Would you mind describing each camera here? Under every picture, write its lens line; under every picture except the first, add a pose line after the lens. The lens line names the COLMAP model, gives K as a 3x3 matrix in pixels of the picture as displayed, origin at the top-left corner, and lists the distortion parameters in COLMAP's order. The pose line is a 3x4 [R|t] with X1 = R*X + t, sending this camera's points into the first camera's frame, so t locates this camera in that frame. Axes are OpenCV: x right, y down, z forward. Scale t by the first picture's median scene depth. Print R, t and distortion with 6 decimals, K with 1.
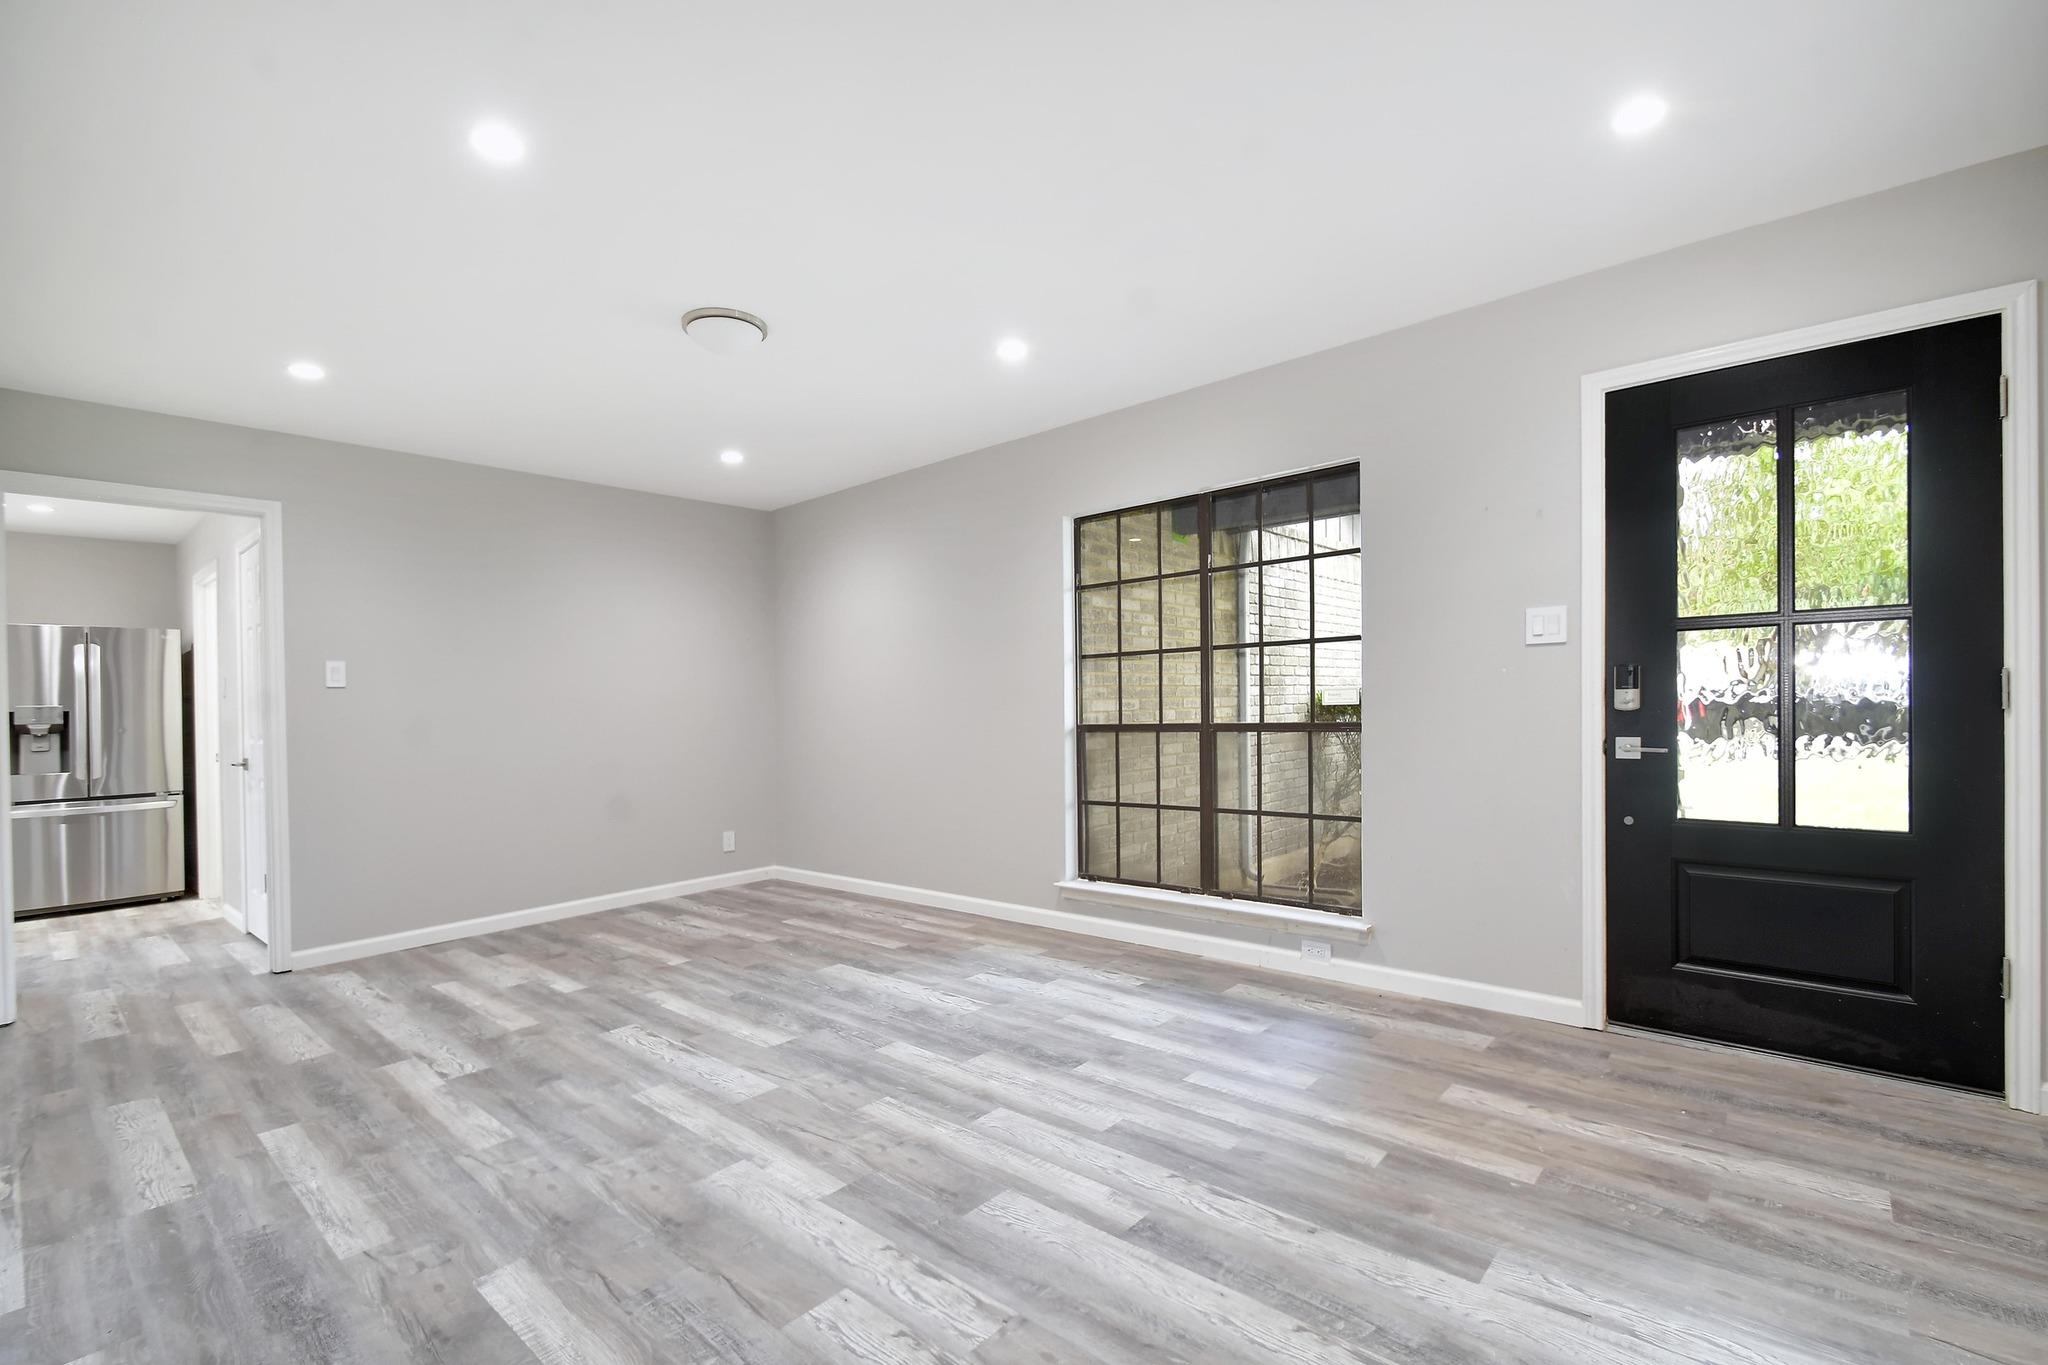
lens RADIAL K [[912.9, 0, 1040.7], [0, 912.9, 710.8], [0, 0, 1]] dist [-0.003431, -0.003416]
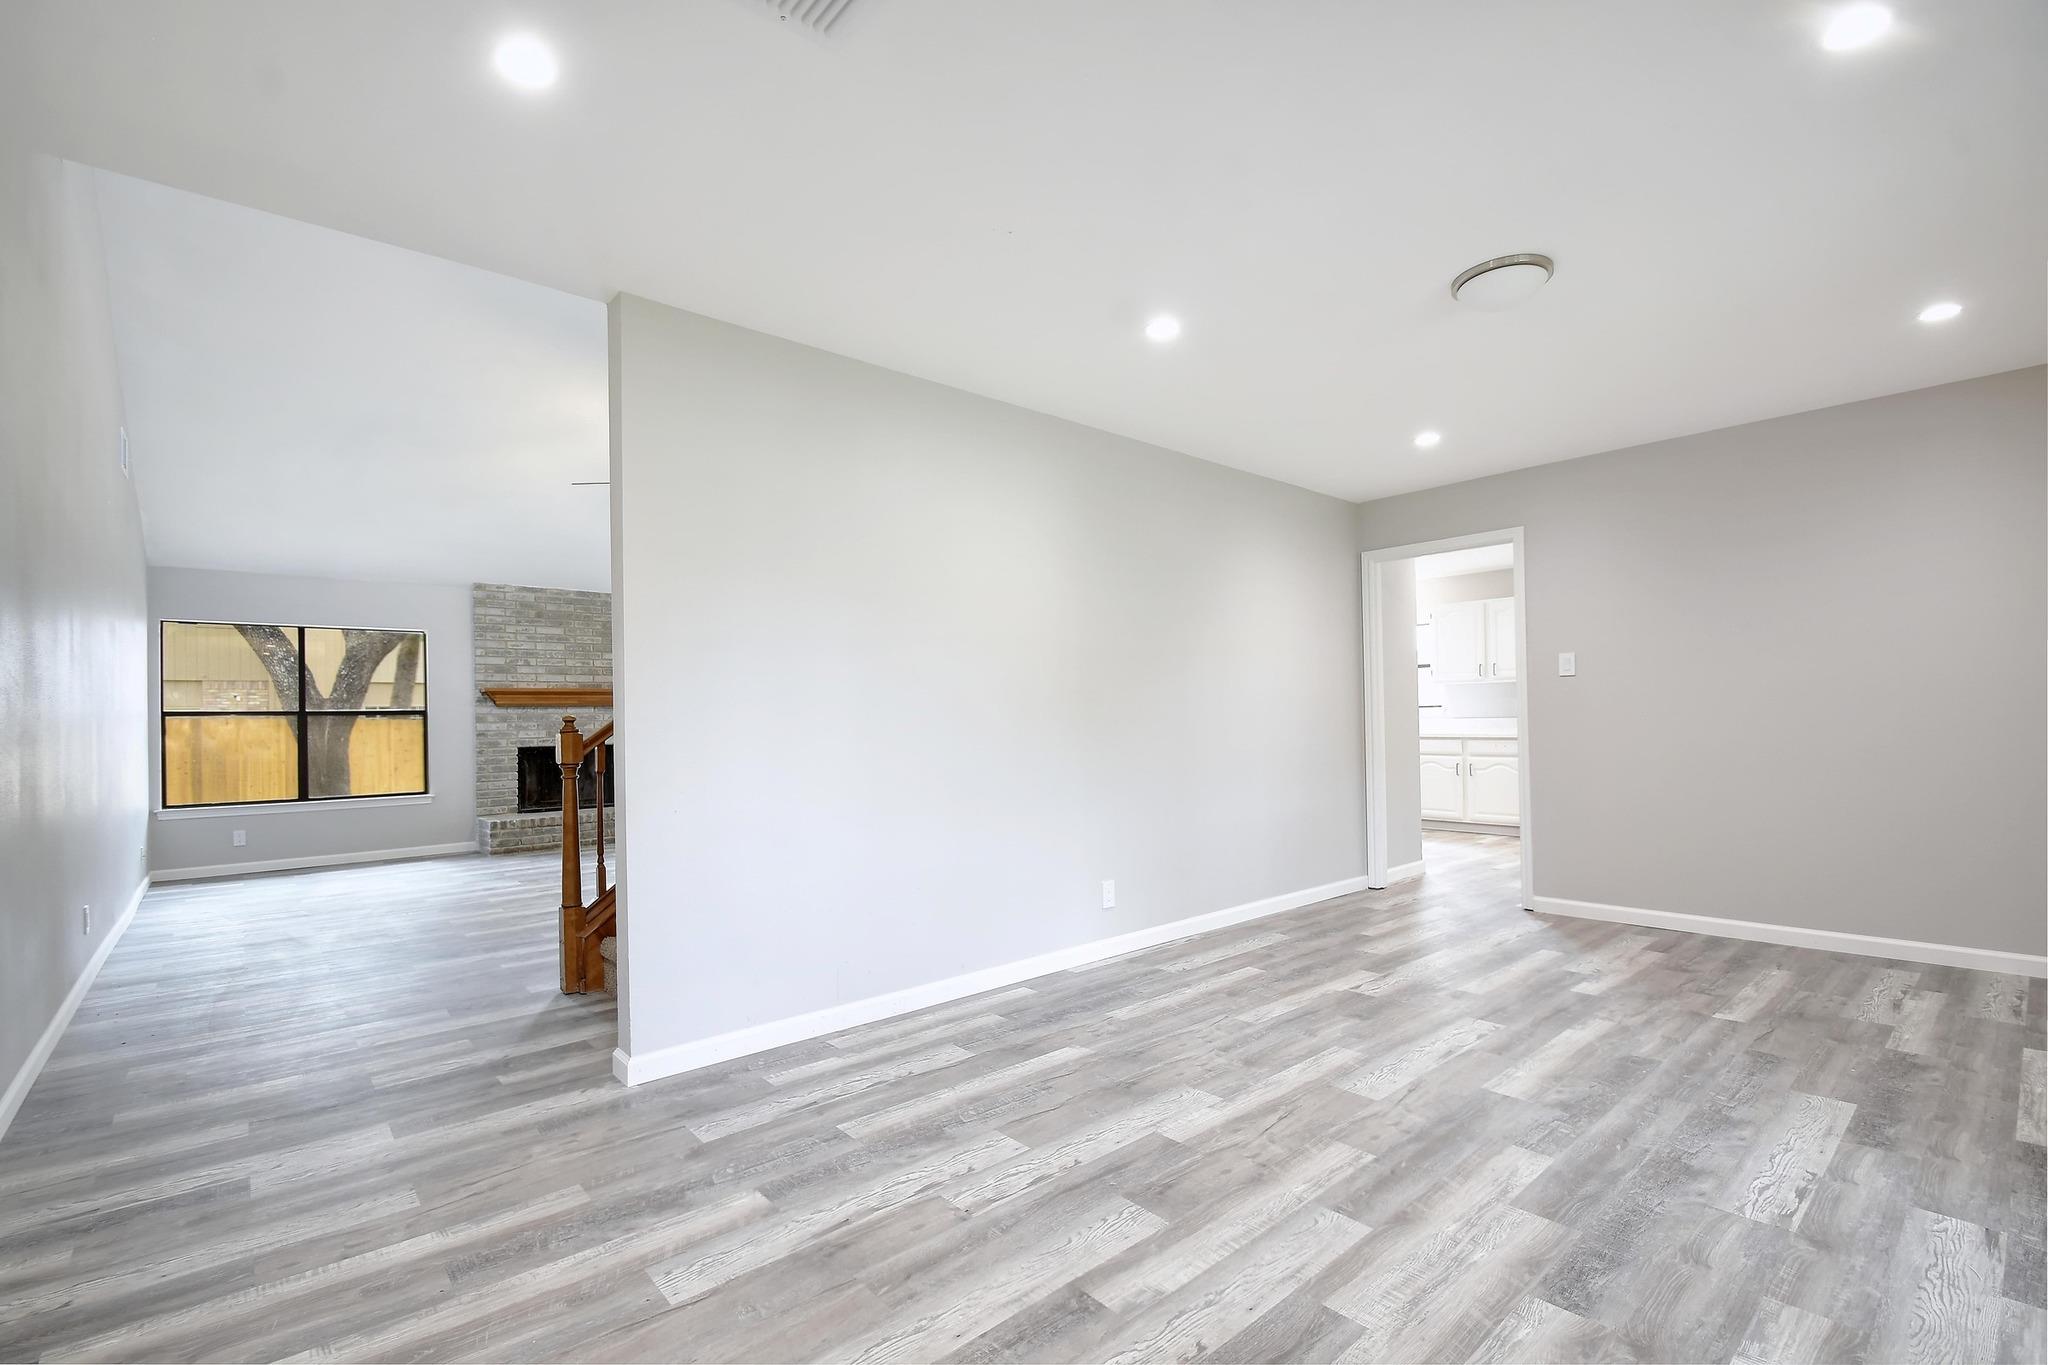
lens RADIAL K [[912.9, 0, 1027.8], [0, 912.9, 701.8], [0, 0, 1]] dist [-0.003431, -0.003416]
pose [[-0.129678, 0.022555, -0.991300, 0.683199], [0.010185, 0.999719, 0.021414, -0.037697], [0.991504, -0.007320, -0.129872, 0.718036]]
